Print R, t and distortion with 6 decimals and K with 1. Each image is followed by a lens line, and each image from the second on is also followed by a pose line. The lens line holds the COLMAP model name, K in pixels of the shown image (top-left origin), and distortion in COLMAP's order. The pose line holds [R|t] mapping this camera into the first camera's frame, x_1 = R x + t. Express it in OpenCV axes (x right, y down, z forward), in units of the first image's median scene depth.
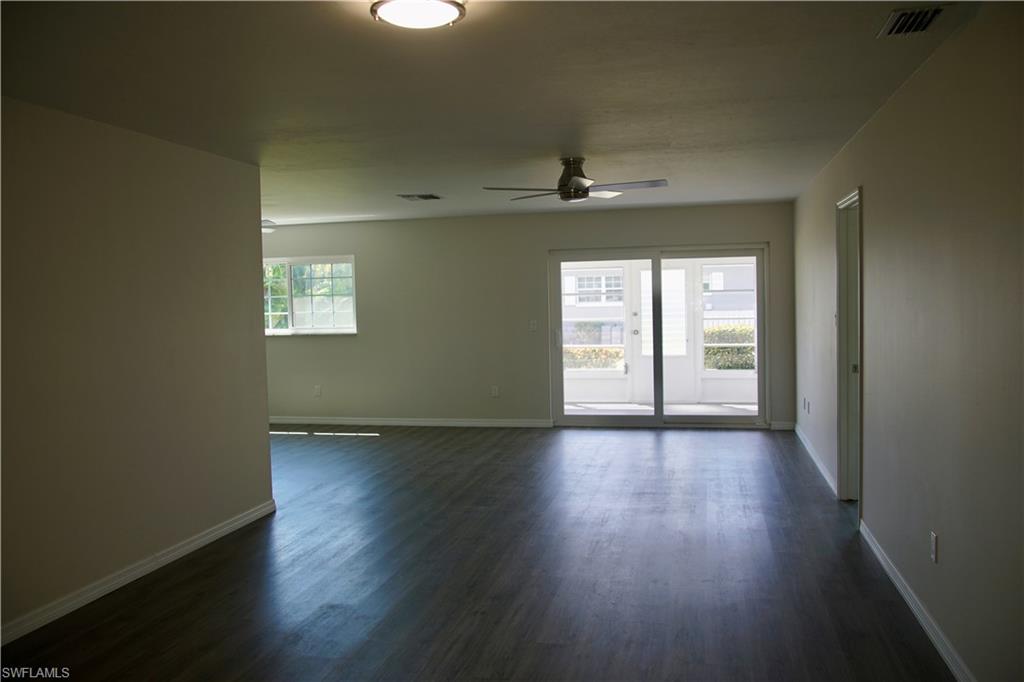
lens RADIAL K [[837.2, 0, 512.0], [0, 837.2, 341.0], [0, 0, 1]] dist [-0.060263, -0.000397]
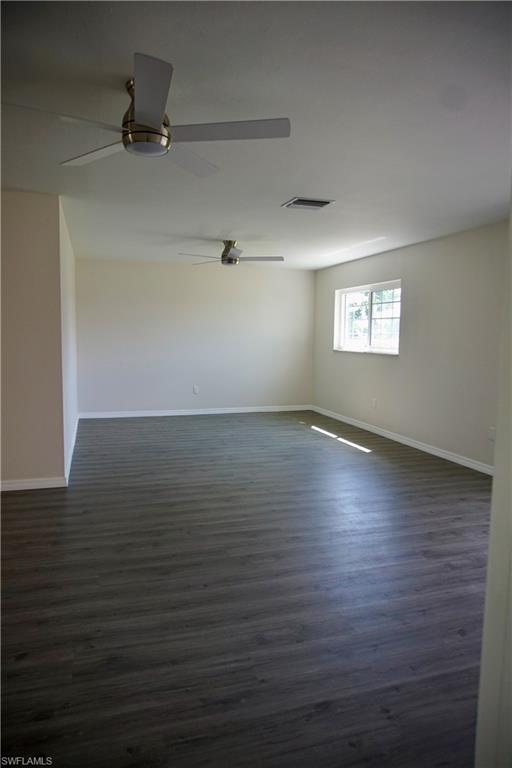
lens RADIAL K [[513.1, 0, 254.3], [0, 513.1, 393.0], [0, 0, 1]] dist [-0.080652, 0.045575]
pose [[0.505756, 0.128630, -0.853033, 0.290343], [-0.071300, 0.991671, 0.107262, -0.017660], [0.859725, 0.006572, 0.510715, 0.536772]]
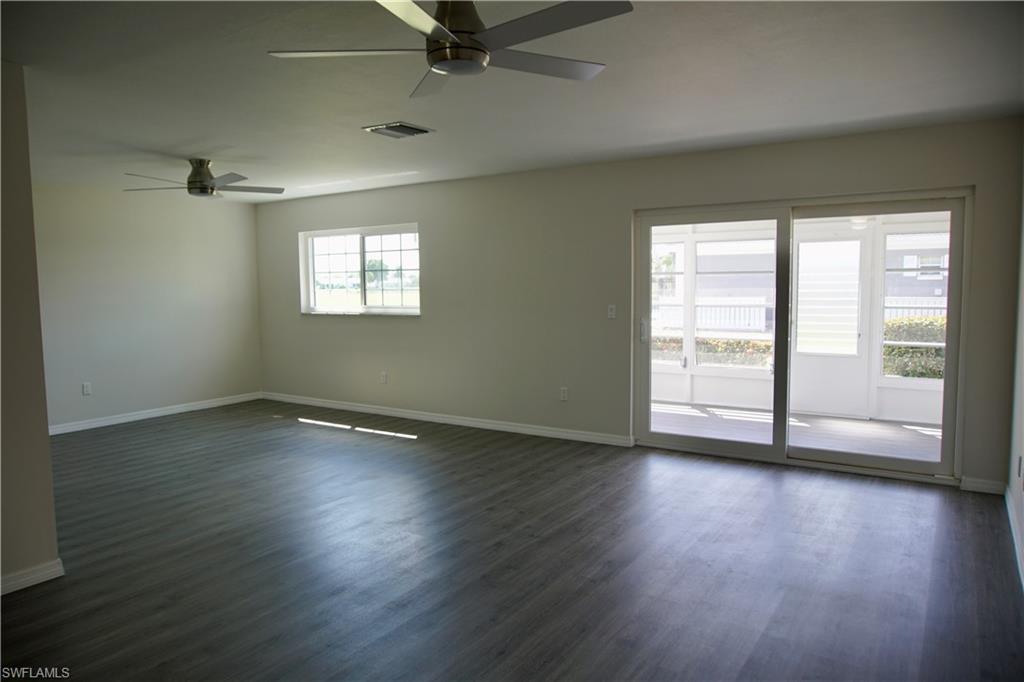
lens RADIAL K [[690.3, 0, 512.0], [0, 690.3, 341.0], [0, 0, 1]] dist [-0.057572, 0.048525]
pose [[0.937235, 0.041262, -0.346249, 0.156579], [-0.028759, 0.998738, 0.041173, -0.014449], [0.347511, -0.028631, 0.937239, 0.382415]]
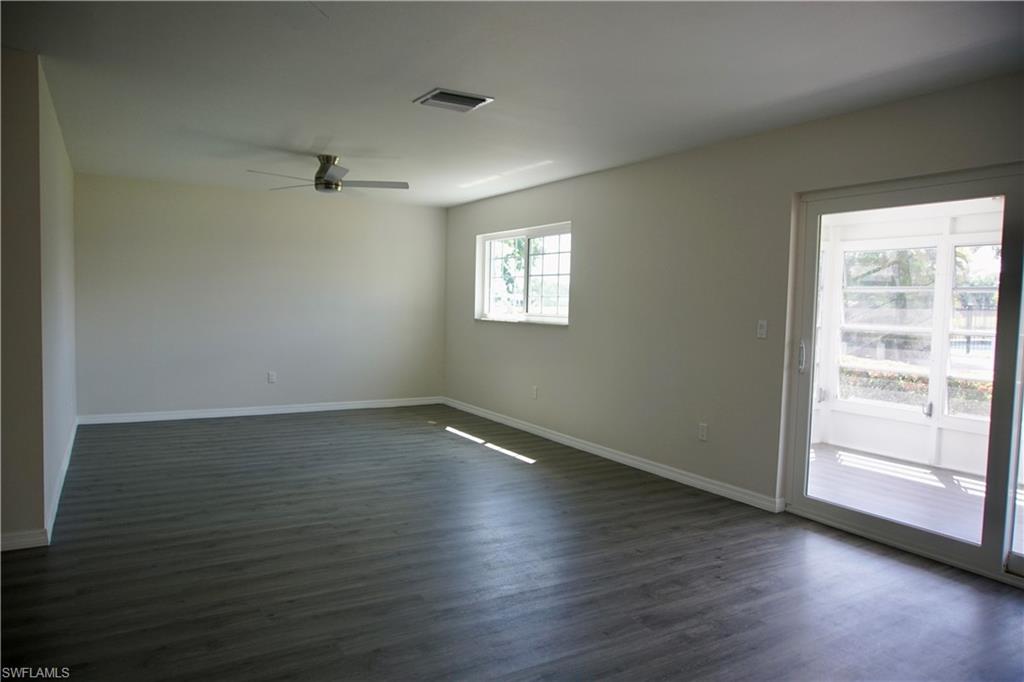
lens RADIAL K [[690.3, 0, 512.0], [0, 690.3, 341.0], [0, 0, 1]] dist [-0.057572, 0.048525]
pose [[0.689315, 0.080871, -0.719934, 0.243038], [-0.079686, 0.996184, 0.035605, -0.012972], [0.720066, 0.032826, 0.693129, 0.550460]]
